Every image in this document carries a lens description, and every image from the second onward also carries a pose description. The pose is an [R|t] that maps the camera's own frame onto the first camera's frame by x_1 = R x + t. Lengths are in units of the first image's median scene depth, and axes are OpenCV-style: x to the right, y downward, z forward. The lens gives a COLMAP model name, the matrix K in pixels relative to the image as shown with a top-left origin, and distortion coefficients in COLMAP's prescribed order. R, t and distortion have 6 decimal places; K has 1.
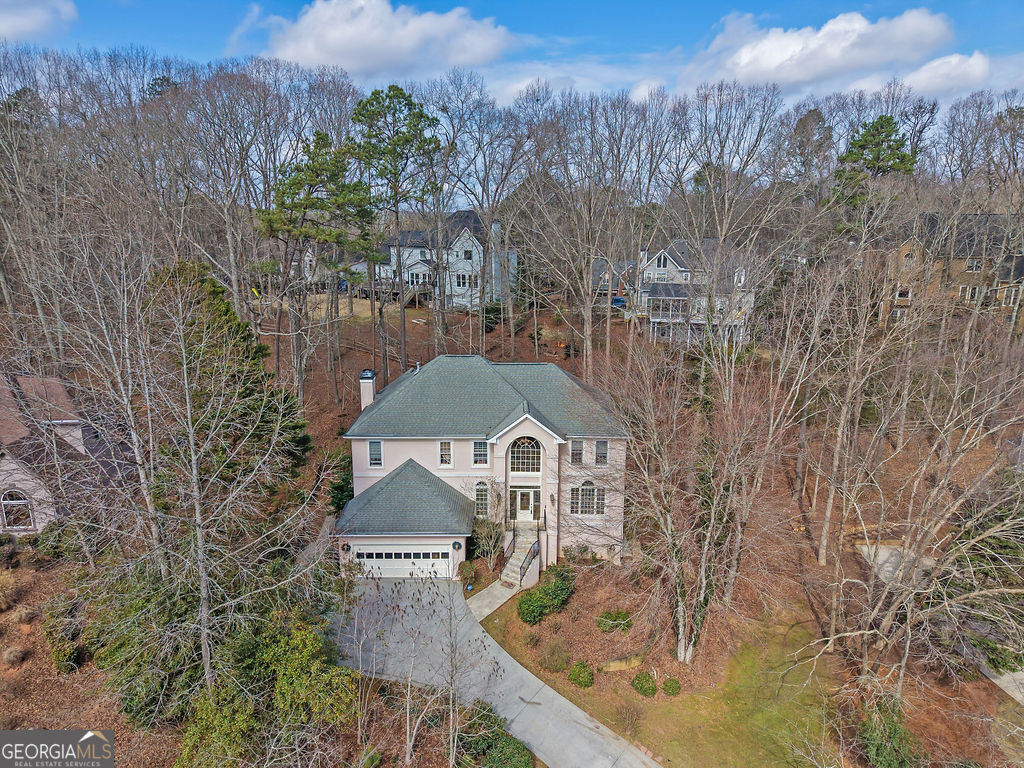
lens RADIAL K [[695.1, 0, 512.0], [0, 695.1, 384.0], [0, 0, 1]] dist [0.004652, -0.003998]
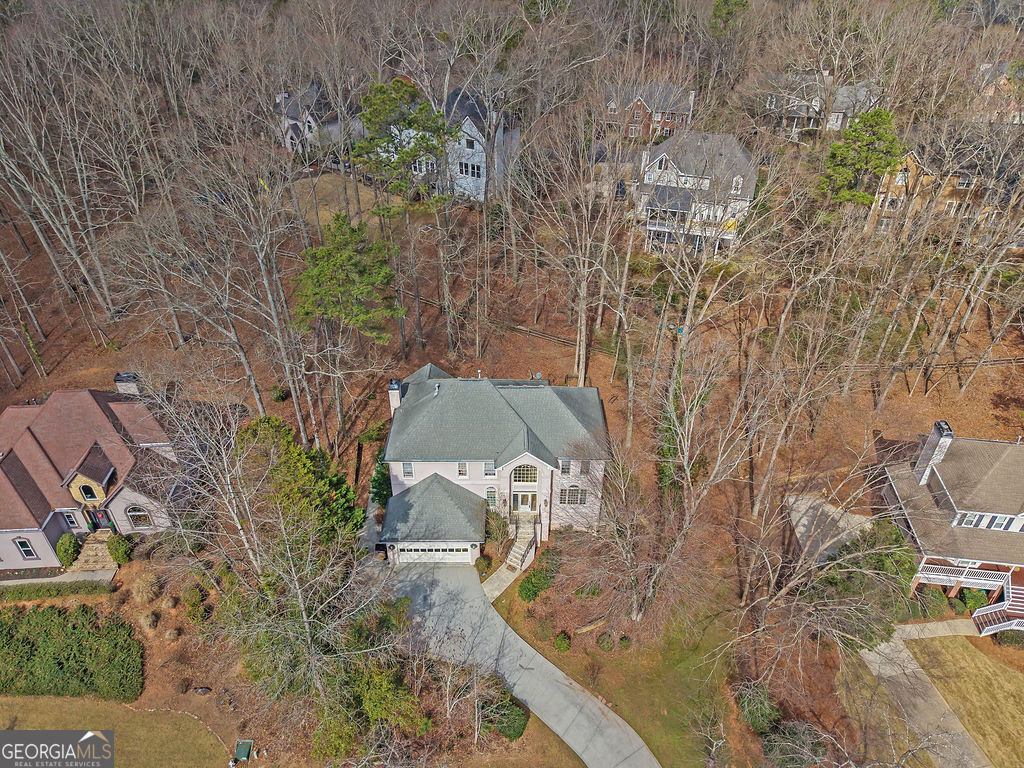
lens RADIAL K [[700.8, 0, 506.3], [0, 700.8, 383.9], [0, 0, 1]] dist [0.014269, -0.000373]
pose [[0.999971, 0.004014, -0.006426, -0.008121], [-0.001201, 0.921426, 0.388552, -0.545677], [0.007481, -0.388533, 0.921404, -0.121718]]
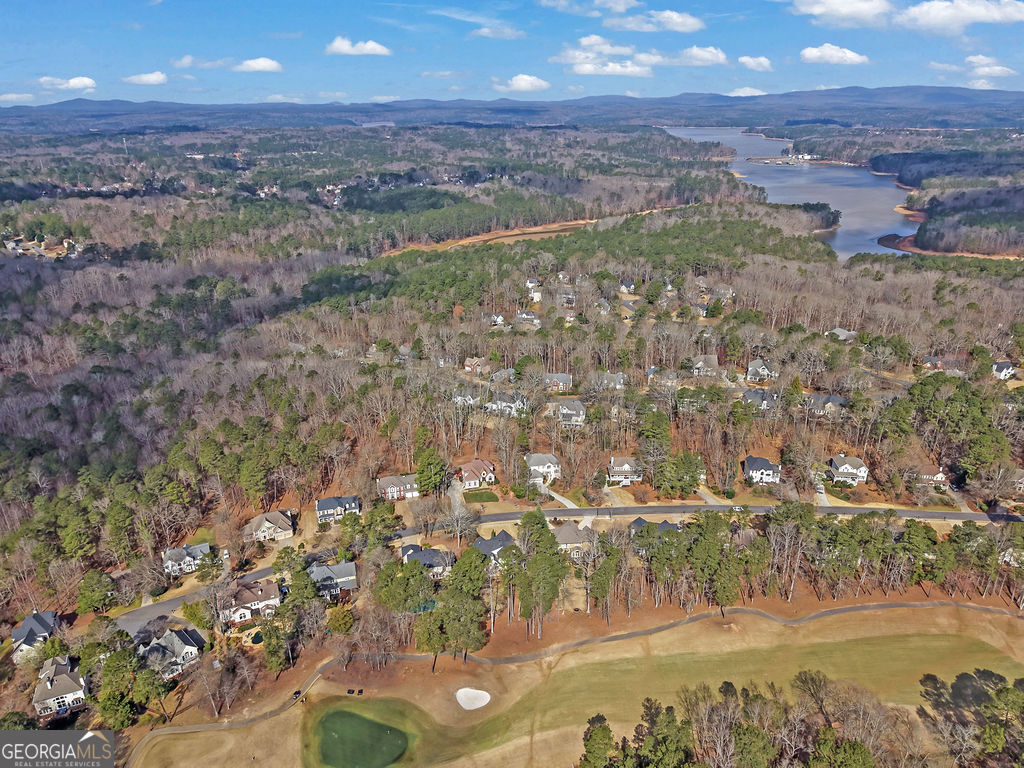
lens RADIAL K [[700.8, 0, 506.3], [0, 700.8, 383.9], [0, 0, 1]] dist [0.014269, -0.000373]
pose [[0.990852, -0.054302, 0.123548, -1.431807], [0.030821, 0.982335, 0.184576, -2.377738], [-0.131388, -0.179079, 0.975022, -6.736162]]
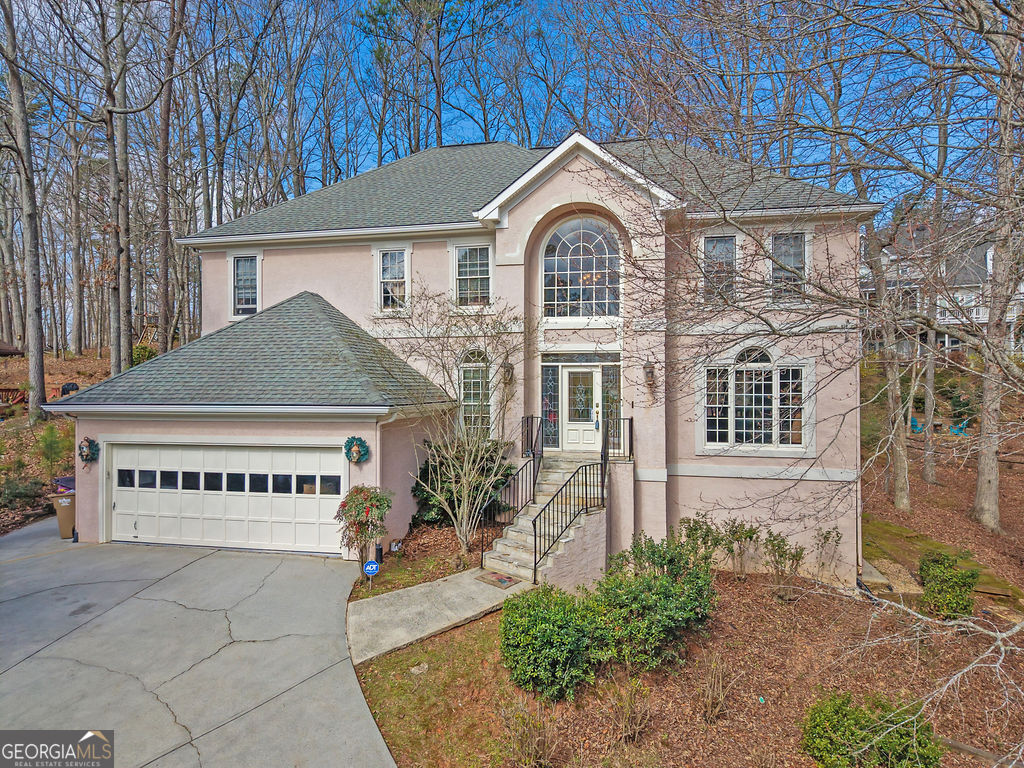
lens RADIAL K [[700.8, 0, 506.3], [0, 700.8, 383.9], [0, 0, 1]] dist [0.014269, -0.000373]
pose [[0.972029, -0.010013, -0.234648, 0.070825], [-0.049069, 0.968383, -0.244593, 0.262915], [0.229679, 0.249265, 0.940805, 0.631159]]
